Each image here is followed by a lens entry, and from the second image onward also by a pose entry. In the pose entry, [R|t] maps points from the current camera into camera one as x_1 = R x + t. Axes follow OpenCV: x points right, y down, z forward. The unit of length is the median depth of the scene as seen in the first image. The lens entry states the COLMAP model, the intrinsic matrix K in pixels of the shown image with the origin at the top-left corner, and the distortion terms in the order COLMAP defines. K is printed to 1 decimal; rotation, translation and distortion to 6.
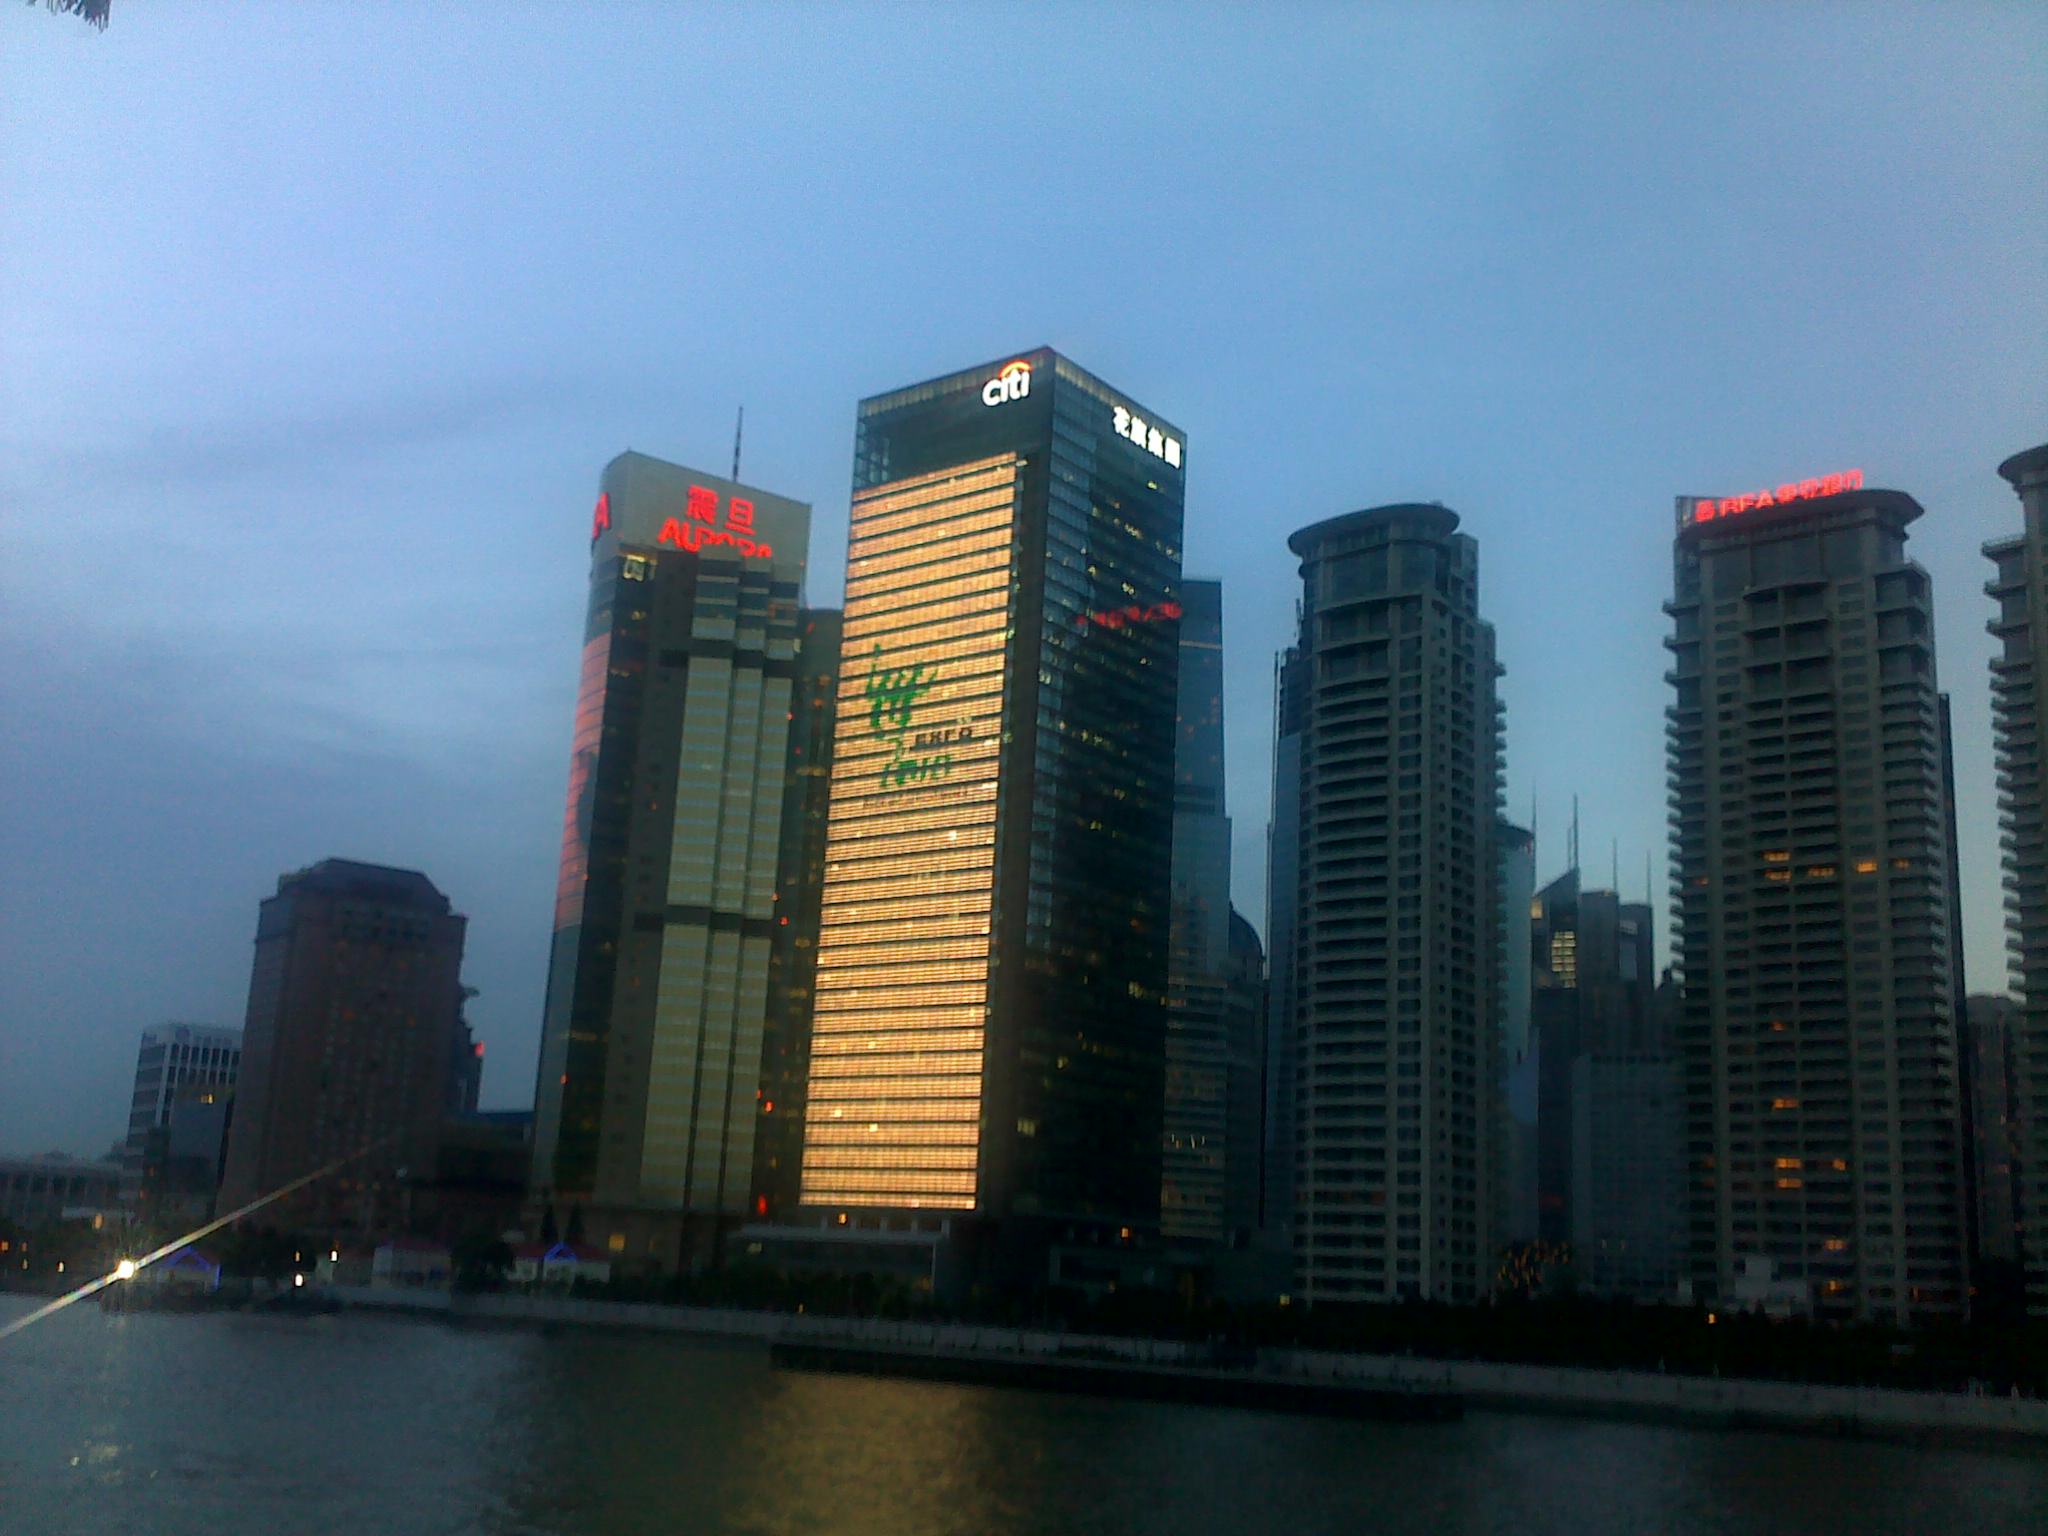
lens RADIAL K [[1969.6, 0, 1010.4], [0, 1969.6, 767.2], [0, 0, 1]] dist [0.000100, 0.000000]
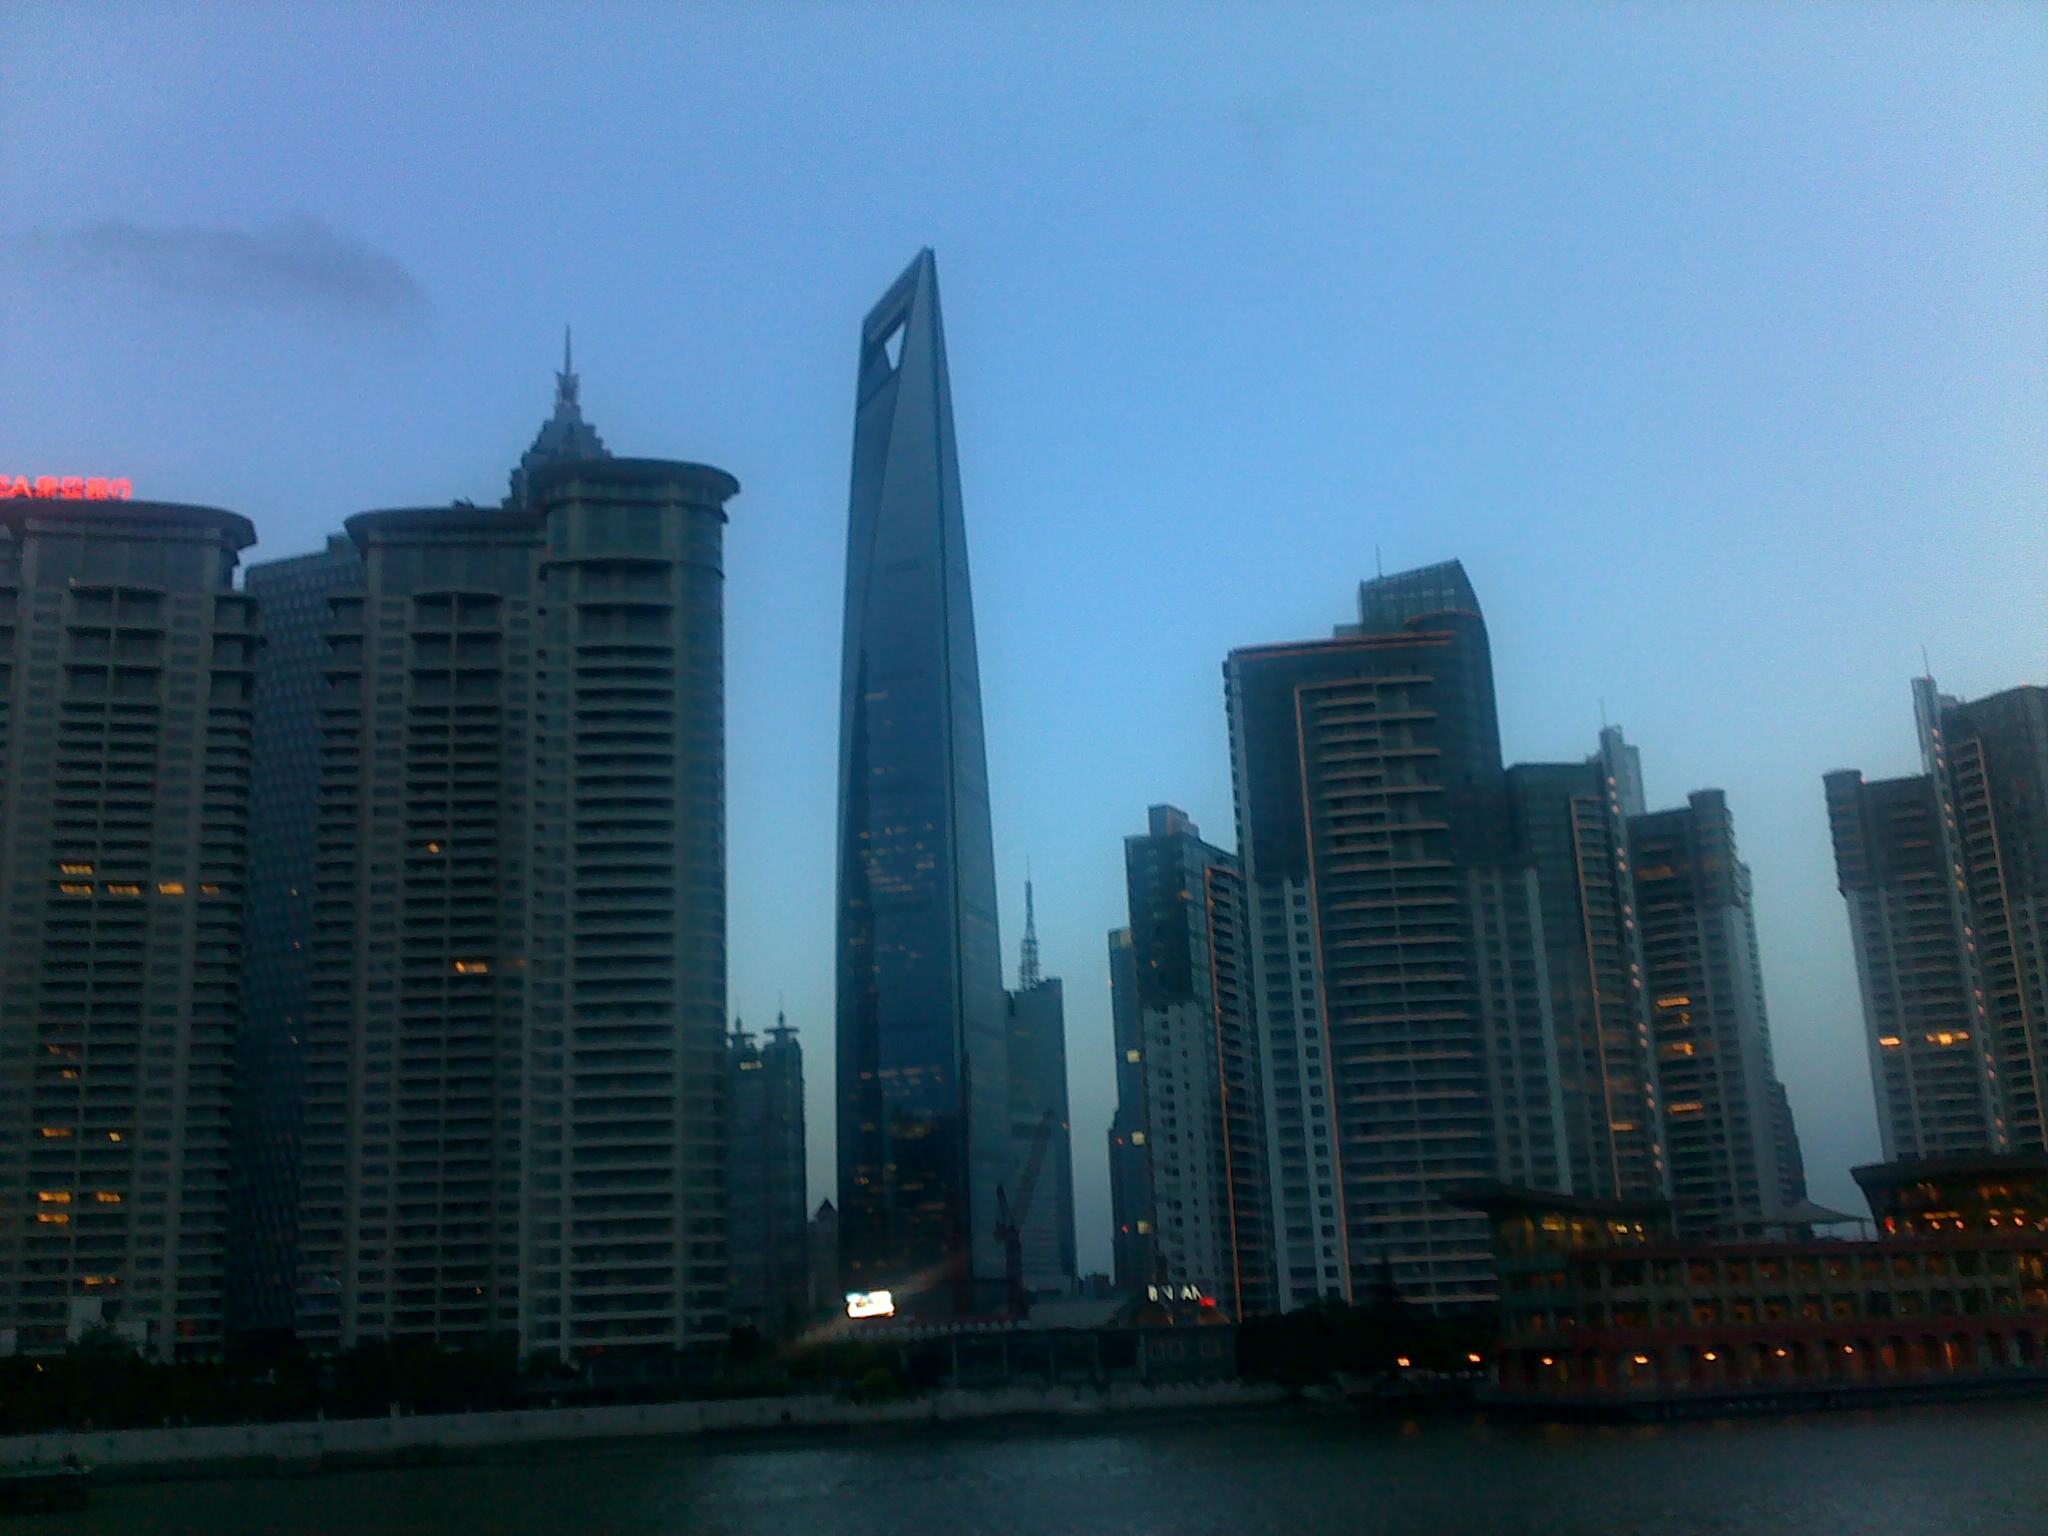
lens RADIAL K [[1969.6, 0, 1013.8], [0, 1969.6, 778.7], [0, 0, 1]] dist [0.000100, 0.000000]
pose [[0.599716, 0.144221, 0.787109, -0.099017], [-0.134906, 0.987768, -0.078199, 0.018573], [-0.788759, -0.059289, 0.611836, 0.088668]]
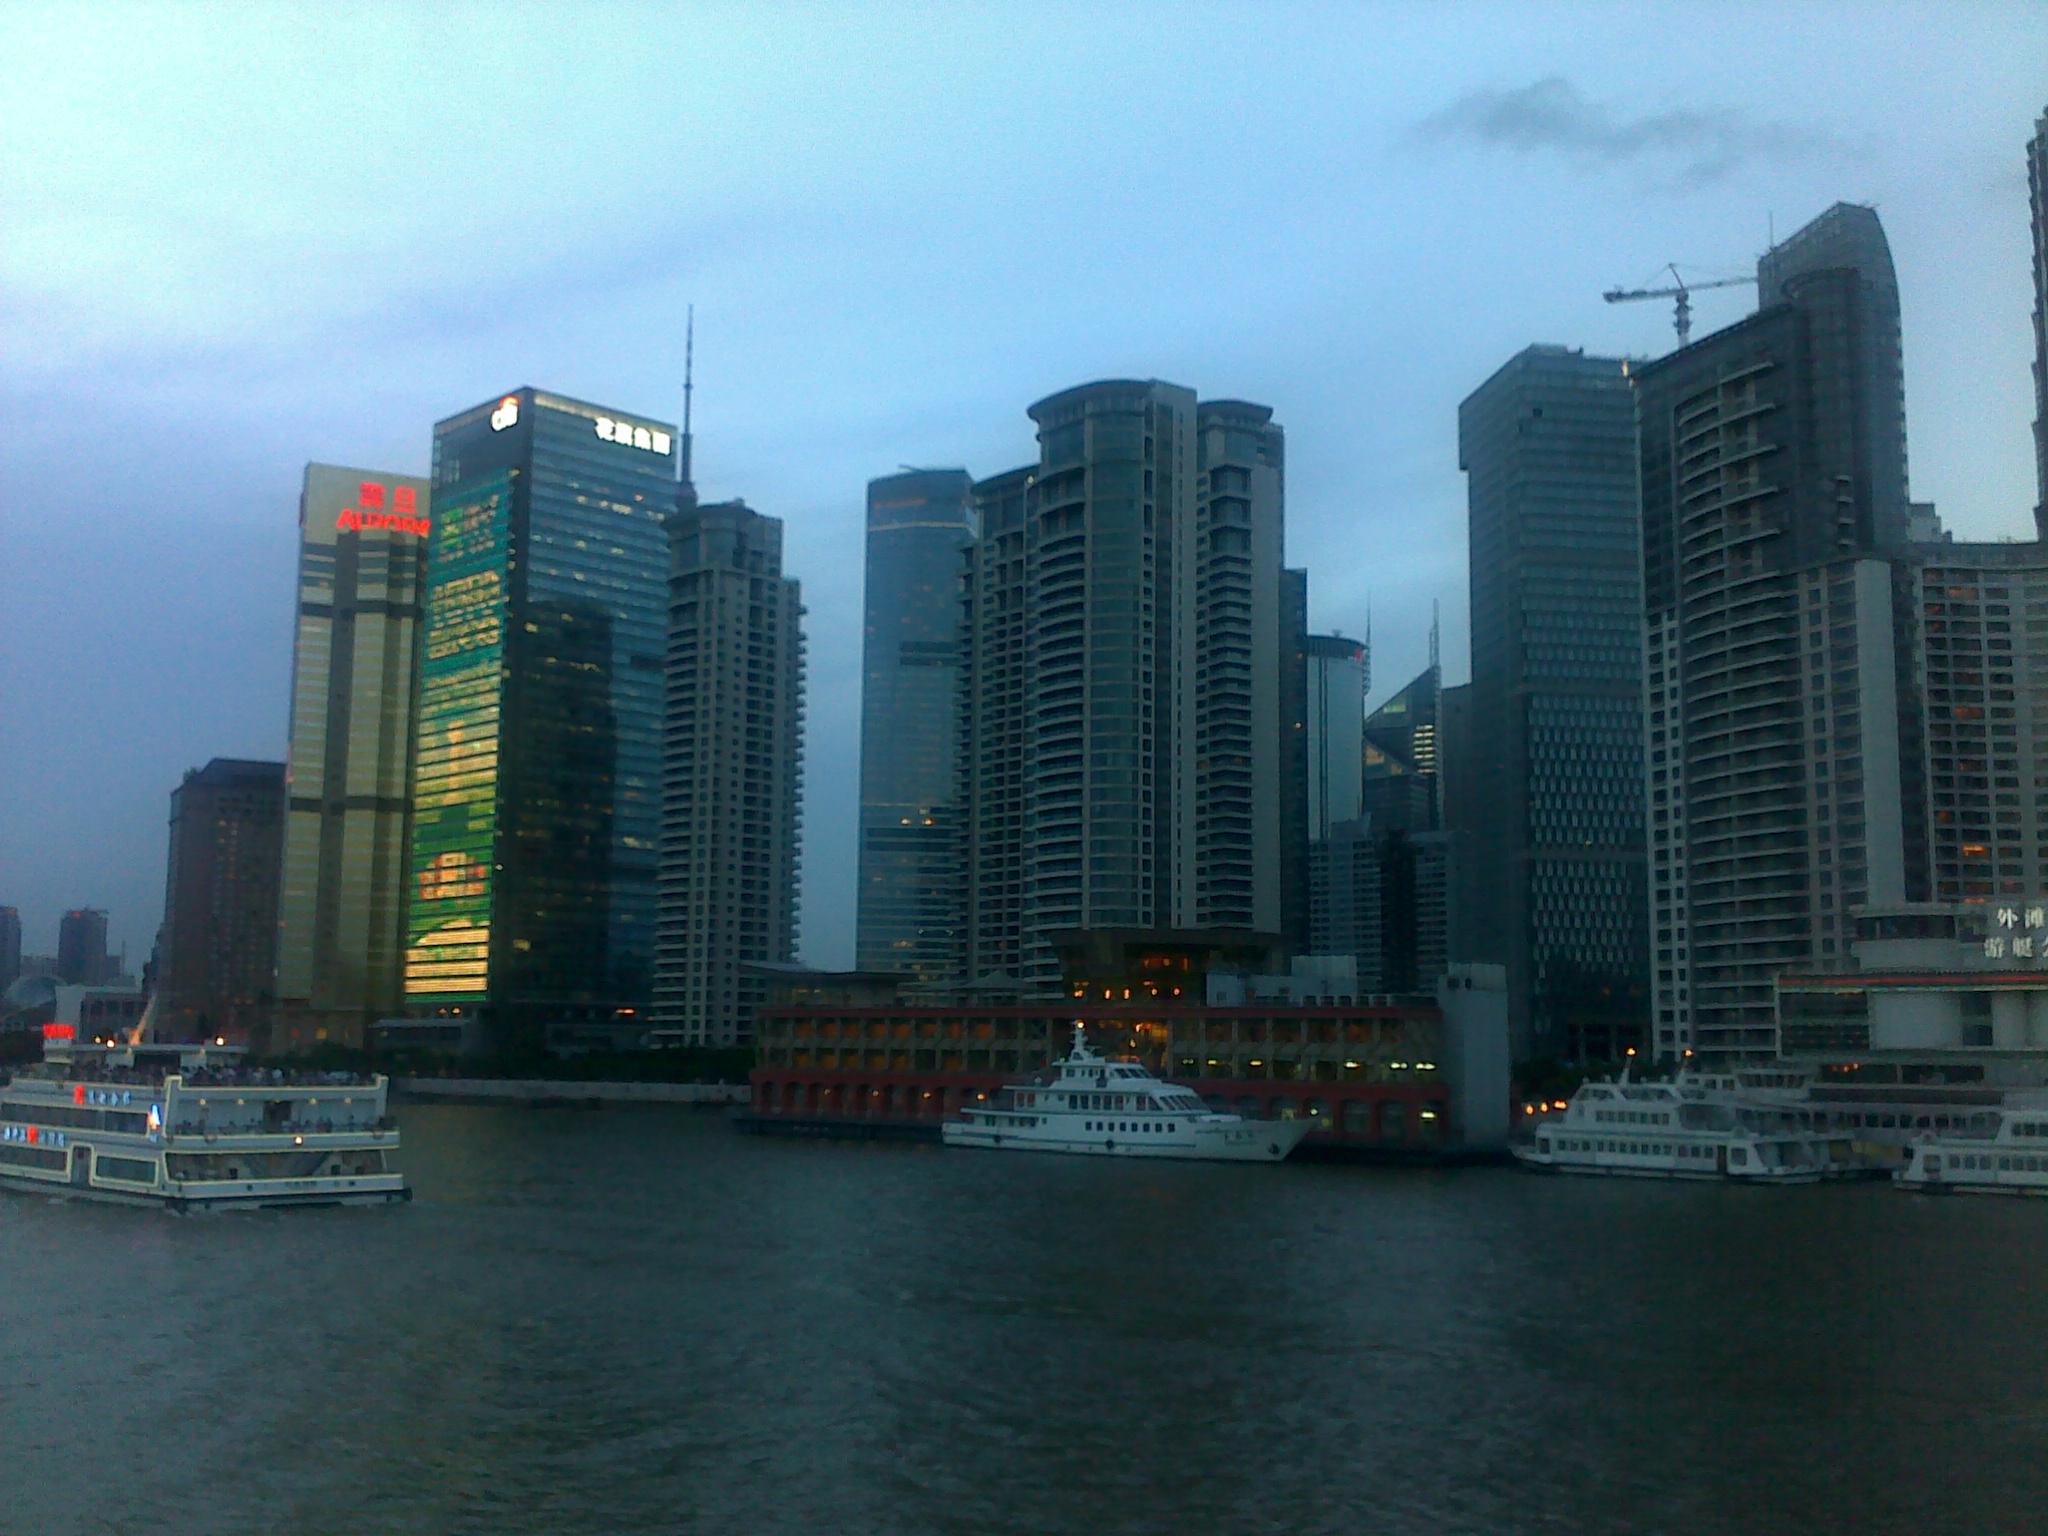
lens RADIAL K [[1969.6, 0, 1026.8], [0, 1969.6, 767.1], [0, 0, 1]] dist [0.000100, 0.000000]
pose [[0.990994, -0.058308, -0.120549, 0.484228], [0.070746, 0.992305, 0.101619, -0.059673], [0.113696, -0.109232, 0.987493, -0.330171]]
